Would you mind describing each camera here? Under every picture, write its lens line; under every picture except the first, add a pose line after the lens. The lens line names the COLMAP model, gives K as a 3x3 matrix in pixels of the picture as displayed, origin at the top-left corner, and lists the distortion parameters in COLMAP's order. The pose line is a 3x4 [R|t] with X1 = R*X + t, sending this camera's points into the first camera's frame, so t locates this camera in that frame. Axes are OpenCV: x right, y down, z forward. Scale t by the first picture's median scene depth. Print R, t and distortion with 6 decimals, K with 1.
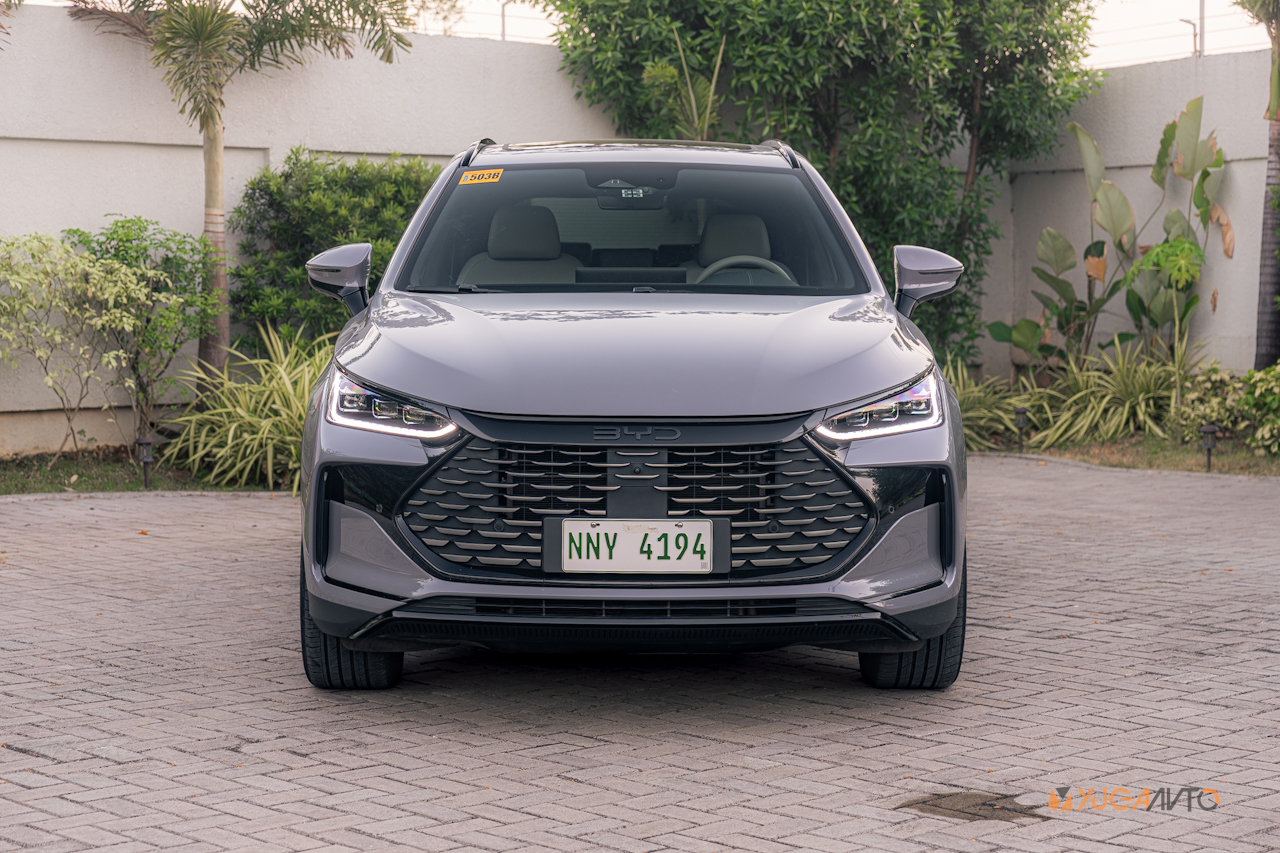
lens RADIAL K [[2498.2, 0, 628.5], [0, 2498.2, 450.4], [0, 0, 1]] dist [0.028534, 0.000000]
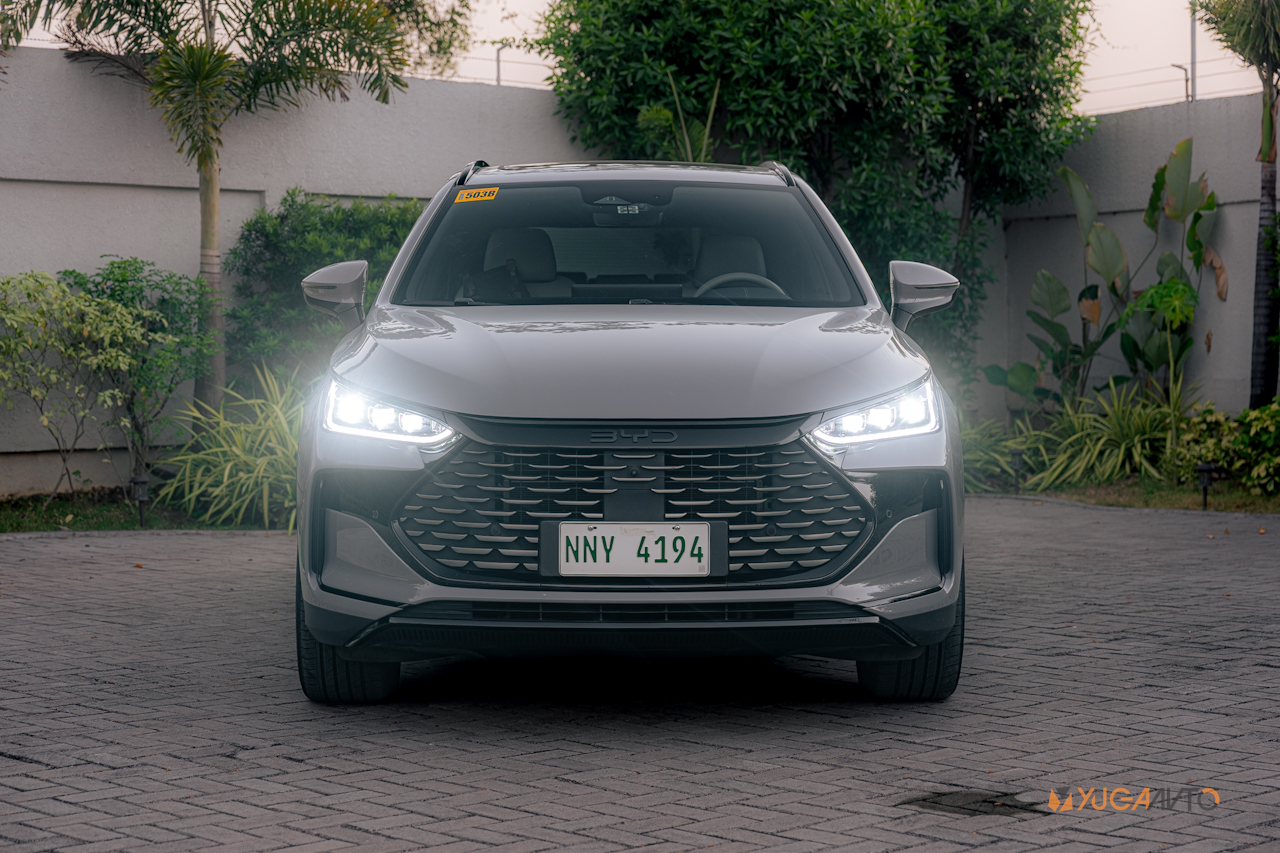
lens RADIAL K [[2498.2, 0, 636.9], [0, 2498.2, 434.3], [0, 0, 1]] dist [0.028534, 0.000000]
pose [[0.999981, -0.003376, 0.005142, -0.000359], [0.003549, 0.999414, -0.034048, 0.017926], [-0.005024, 0.034066, 0.999407, 0.001453]]
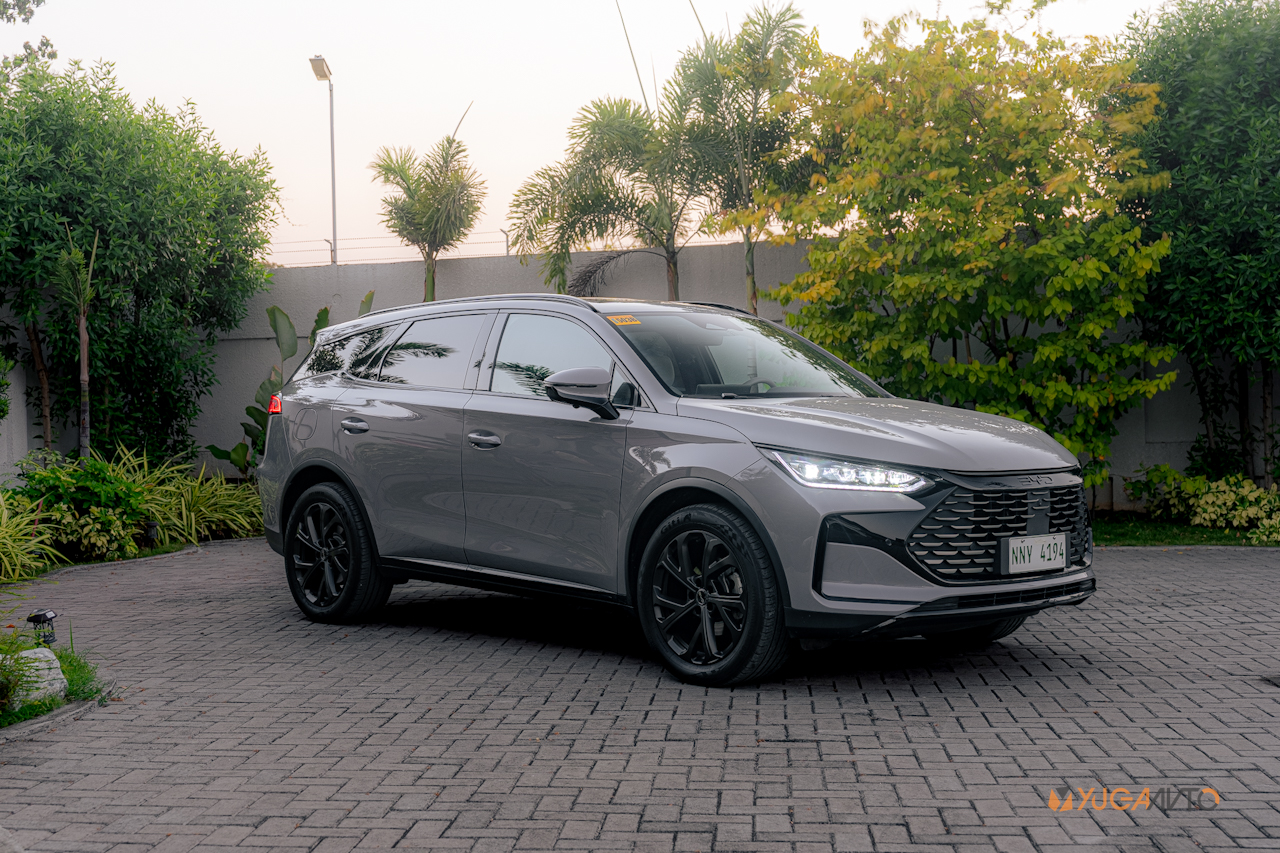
lens RADIAL K [[1700.6, 0, 635.1], [0, 1700.6, 430.3], [0, 0, 1]] dist [0.017716, 0.000000]
pose [[0.730511, -0.017512, 0.682676, -0.605816], [0.065651, 0.996842, -0.044681, -0.004521], [-0.679738, 0.077458, 0.729354, 0.270173]]
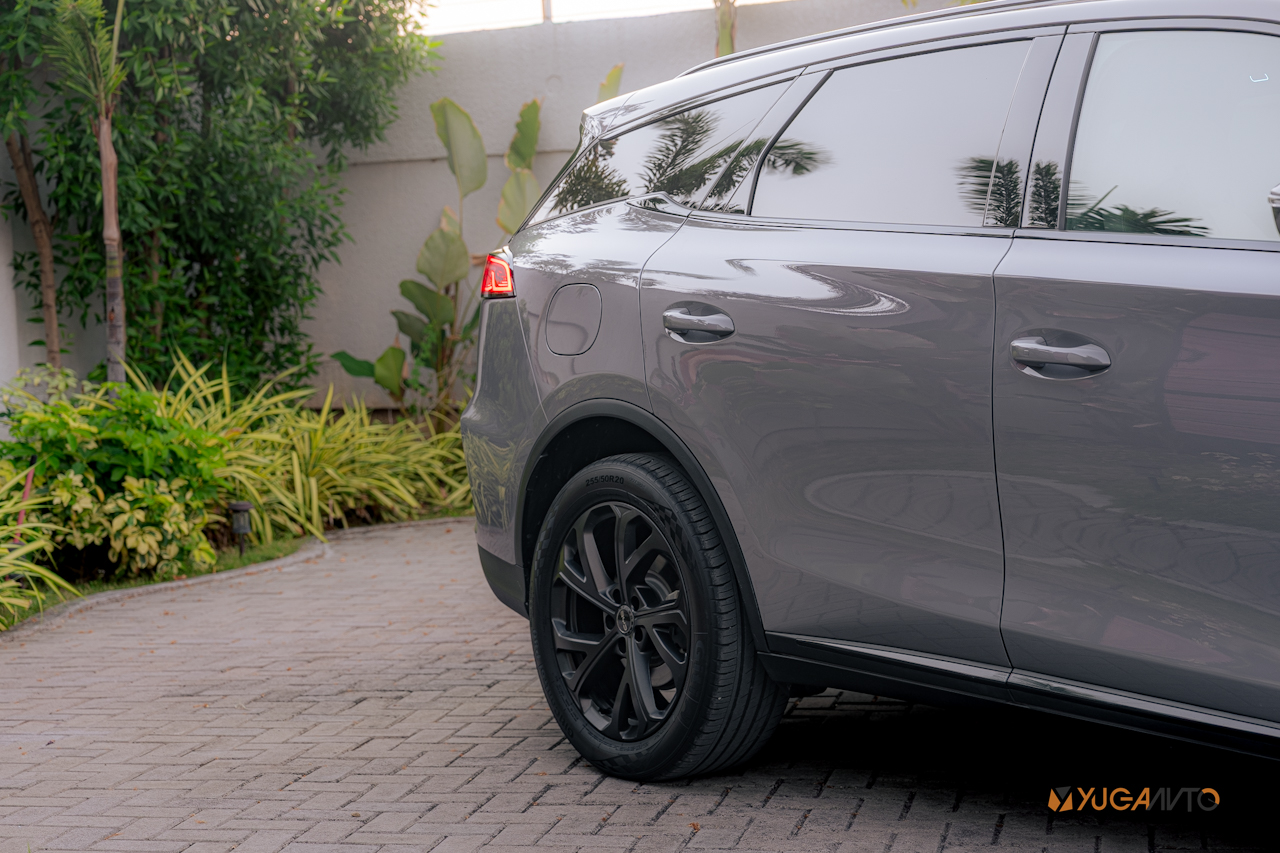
lens RADIAL K [[2498.2, 0, 642.3], [0, 2498.2, 427.0], [0, 0, 1]] dist [0.028534, 0.000000]
pose [[0.805113, -0.059561, 0.590124, -0.441008], [0.077915, 0.996944, -0.005680, -0.031152], [-0.587982, 0.050553, 0.807293, 0.583269]]
